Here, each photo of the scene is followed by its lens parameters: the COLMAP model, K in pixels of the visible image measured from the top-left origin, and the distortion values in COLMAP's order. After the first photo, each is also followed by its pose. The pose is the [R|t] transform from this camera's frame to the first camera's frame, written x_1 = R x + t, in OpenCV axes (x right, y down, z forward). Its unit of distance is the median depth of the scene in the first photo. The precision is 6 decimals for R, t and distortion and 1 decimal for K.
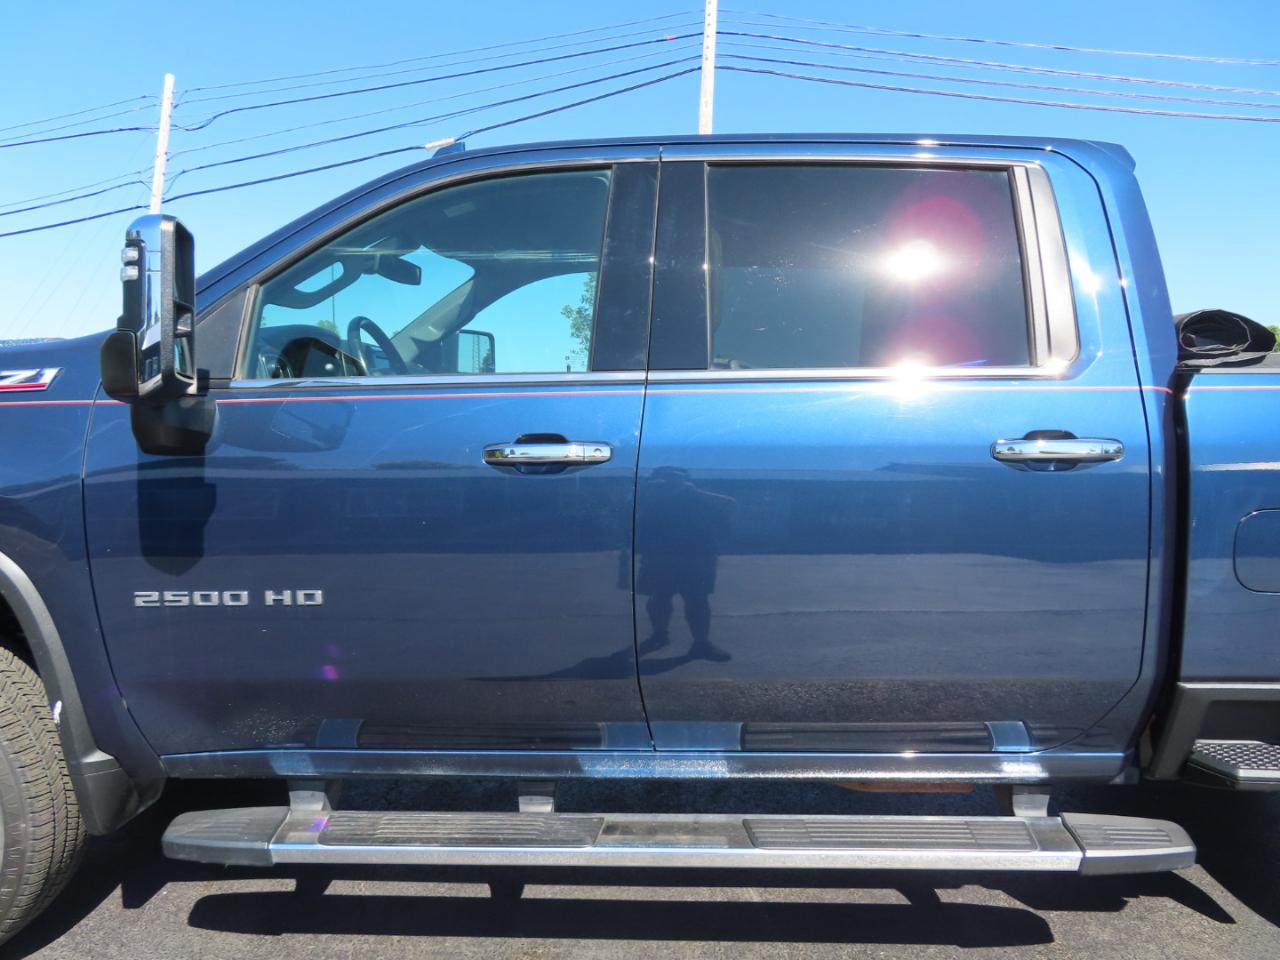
lens RADIAL K [[875.7, 0, 640.0], [0, 875.7, 480.0], [0, 0, 1]] dist [-0.028804, 0.001250]
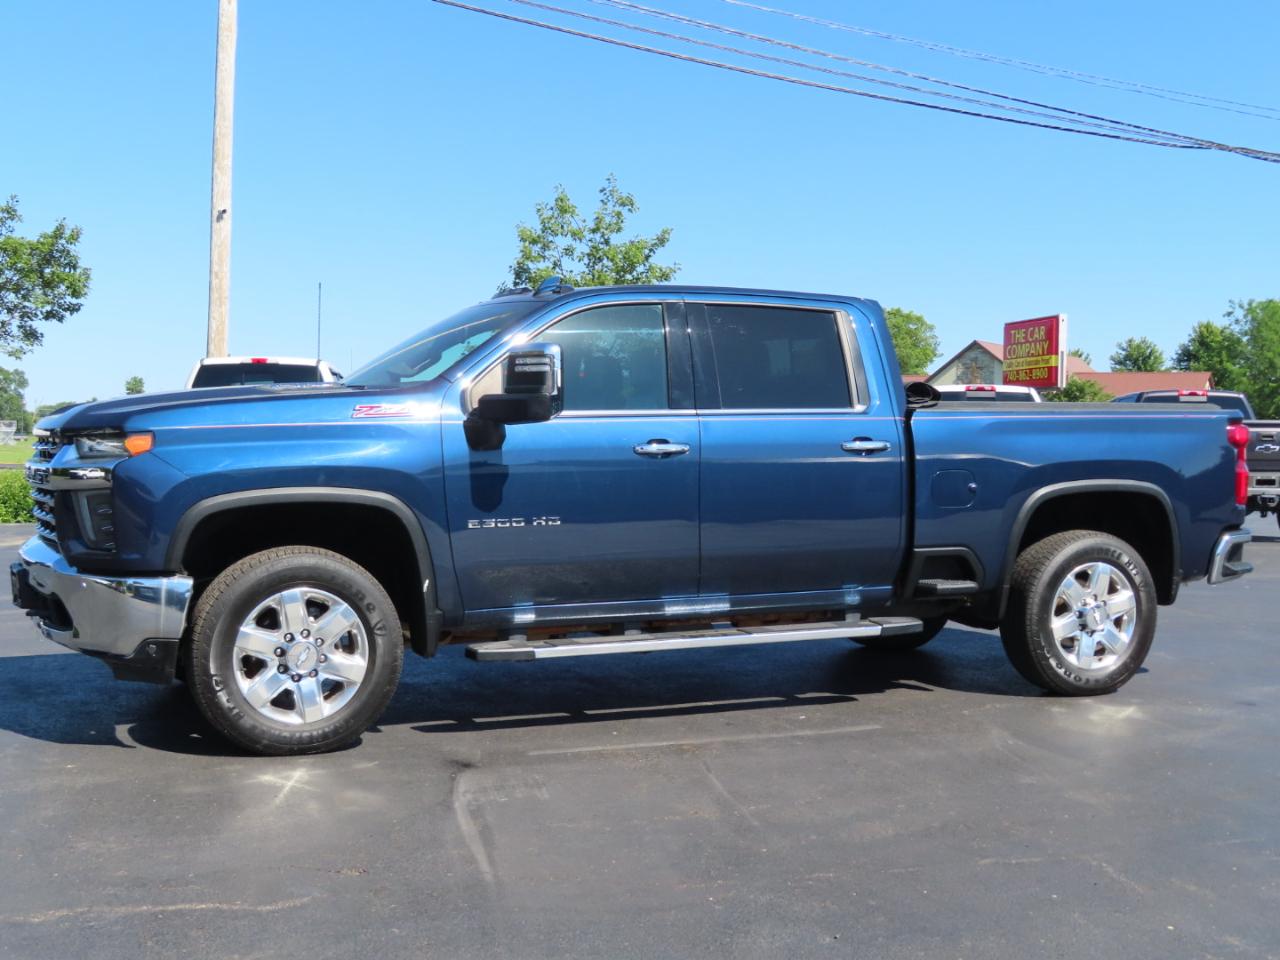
lens RADIAL K [[1618.9, 0, 642.4], [0, 1618.9, 482.8], [0, 0, 1]] dist [-0.010596, -0.004698]
pose [[0.893250, -0.013667, 0.449352, -1.833456], [0.033225, 0.998811, -0.035669, 0.183672], [-0.448330, 0.046791, 0.892643, -2.368794]]
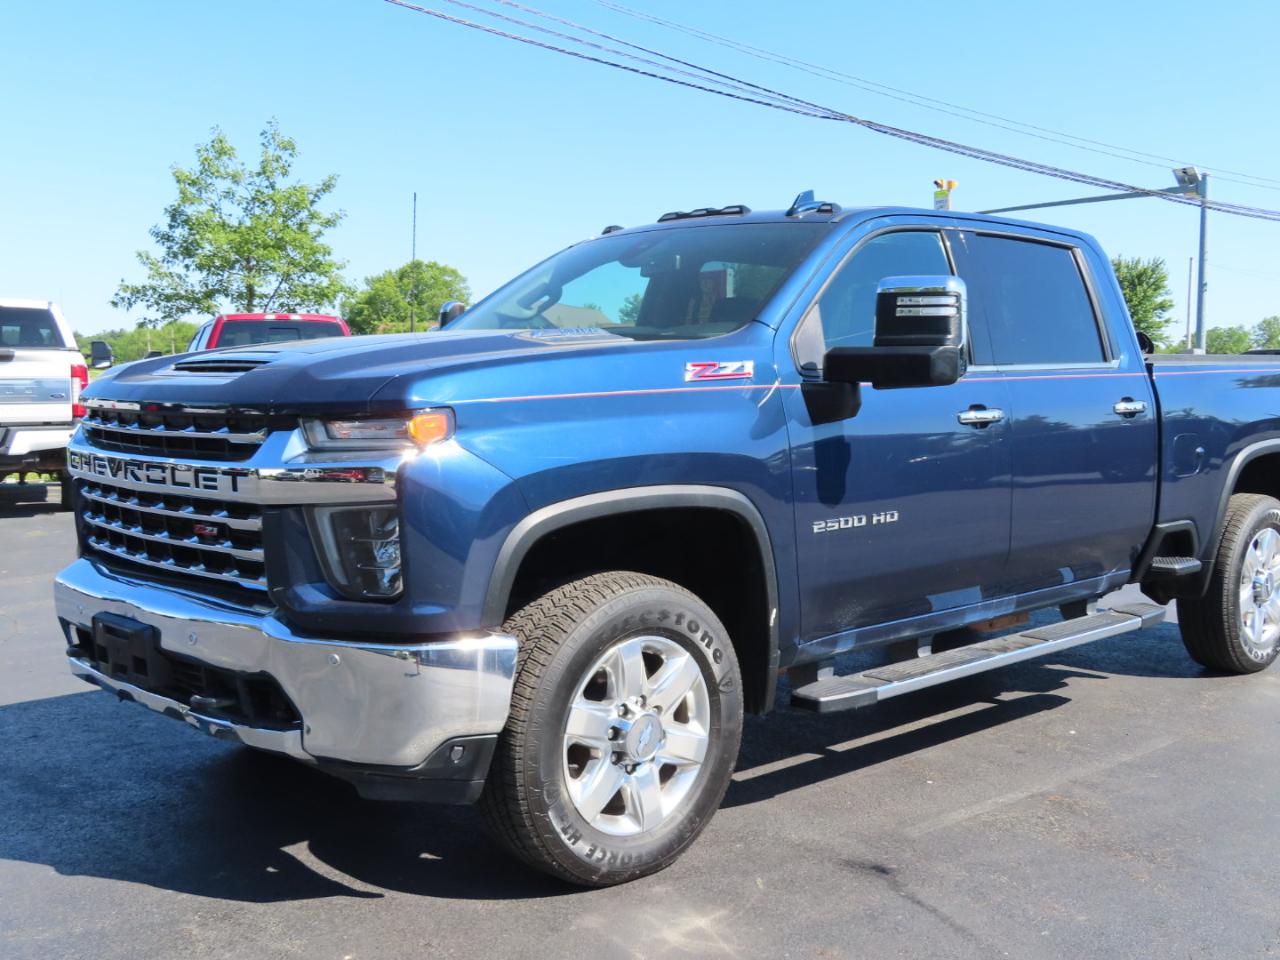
lens RADIAL K [[1409.0, 0, 641.9], [0, 1409.0, 489.3], [0, 0, 1]] dist [-0.028059, 0.006331]
pose [[0.696449, -0.064063, 0.714741, -2.361710], [0.059401, 0.997736, 0.031547, -0.012406], [-0.715144, 0.020485, 0.698677, -0.381024]]
